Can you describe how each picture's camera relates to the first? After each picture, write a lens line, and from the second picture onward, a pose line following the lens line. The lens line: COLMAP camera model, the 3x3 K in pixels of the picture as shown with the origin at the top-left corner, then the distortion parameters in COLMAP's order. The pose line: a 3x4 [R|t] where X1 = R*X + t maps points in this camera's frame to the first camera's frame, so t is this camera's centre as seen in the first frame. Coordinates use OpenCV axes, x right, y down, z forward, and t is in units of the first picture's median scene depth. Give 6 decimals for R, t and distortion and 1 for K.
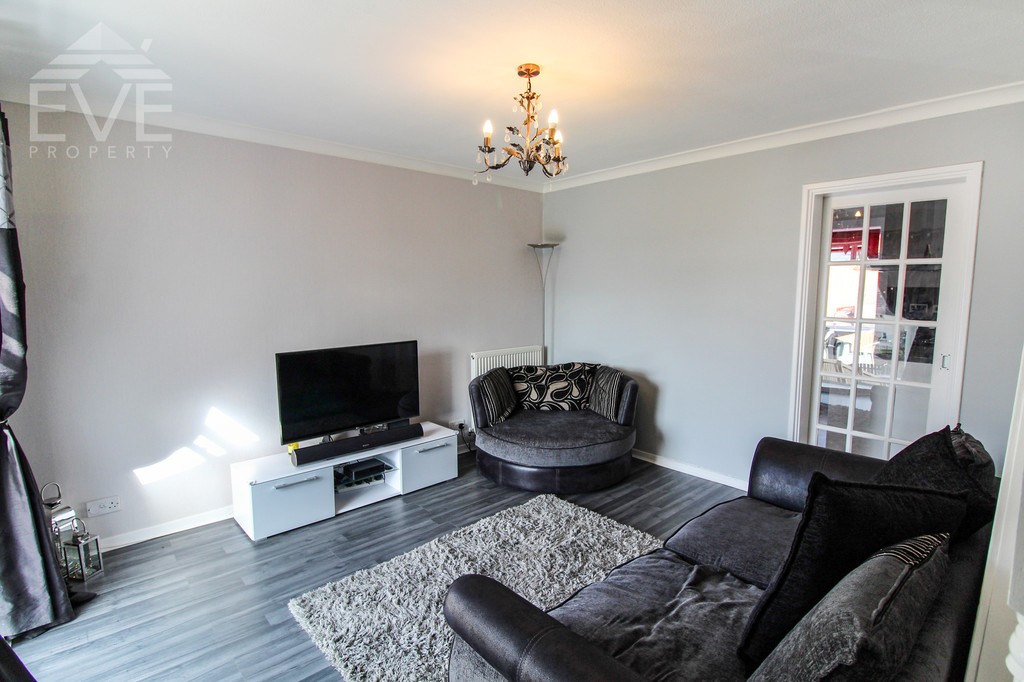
lens RADIAL K [[503.6, 0, 515.6], [0, 503.6, 344.2], [0, 0, 1]] dist [-0.018808, -0.000988]
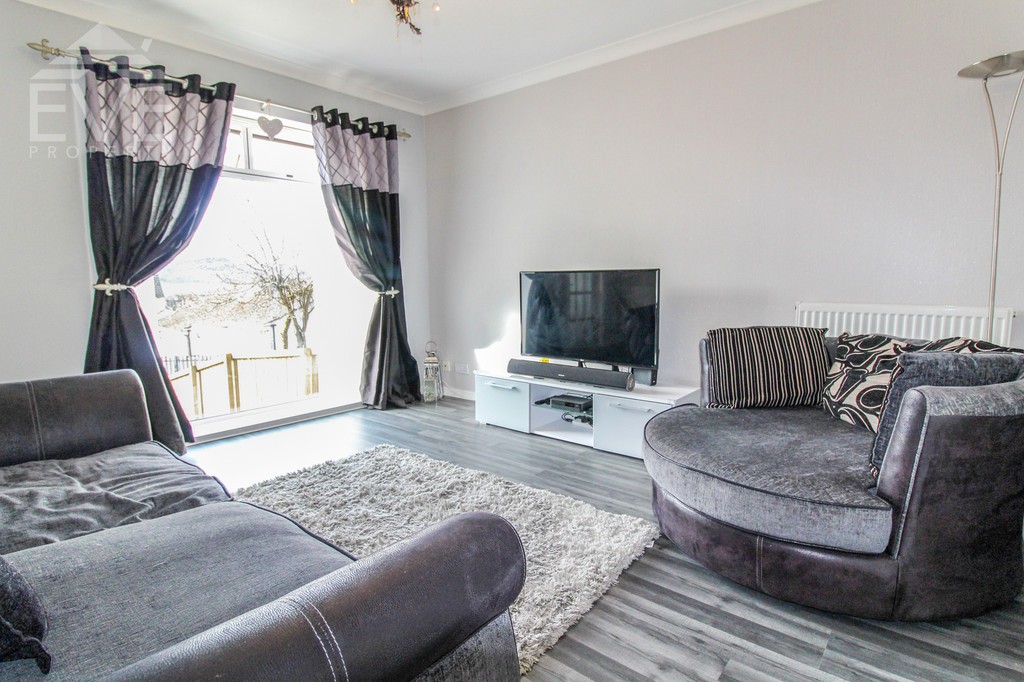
lens RADIAL K [[503.6, 0, 515.6], [0, 503.6, 344.2], [0, 0, 1]] dist [-0.018808, -0.000988]
pose [[0.167211, 0.137734, -0.976253, 0.548694], [-0.111487, 0.986484, 0.120082, 0.039360], [0.979597, 0.088760, 0.180307, 0.690847]]
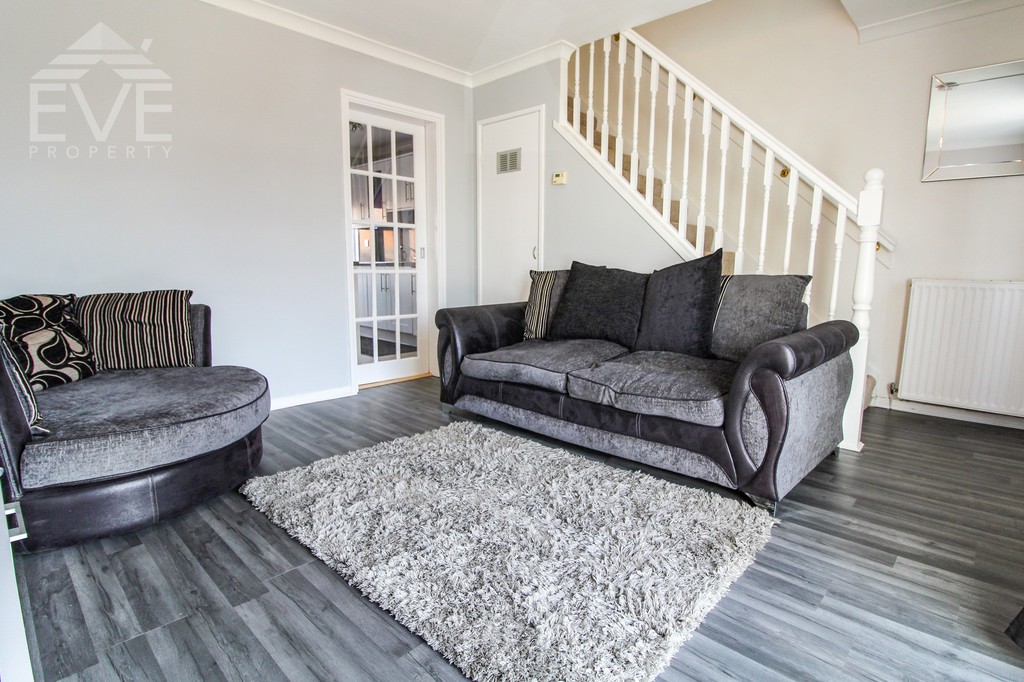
lens RADIAL K [[503.6, 0, 515.6], [0, 503.6, 344.2], [0, 0, 1]] dist [-0.018808, -0.000988]
pose [[-0.042662, -0.157654, 0.986572, -0.503120], [0.111814, 0.980514, 0.161521, 0.074589], [-0.992813, 0.117203, -0.024203, 0.658601]]
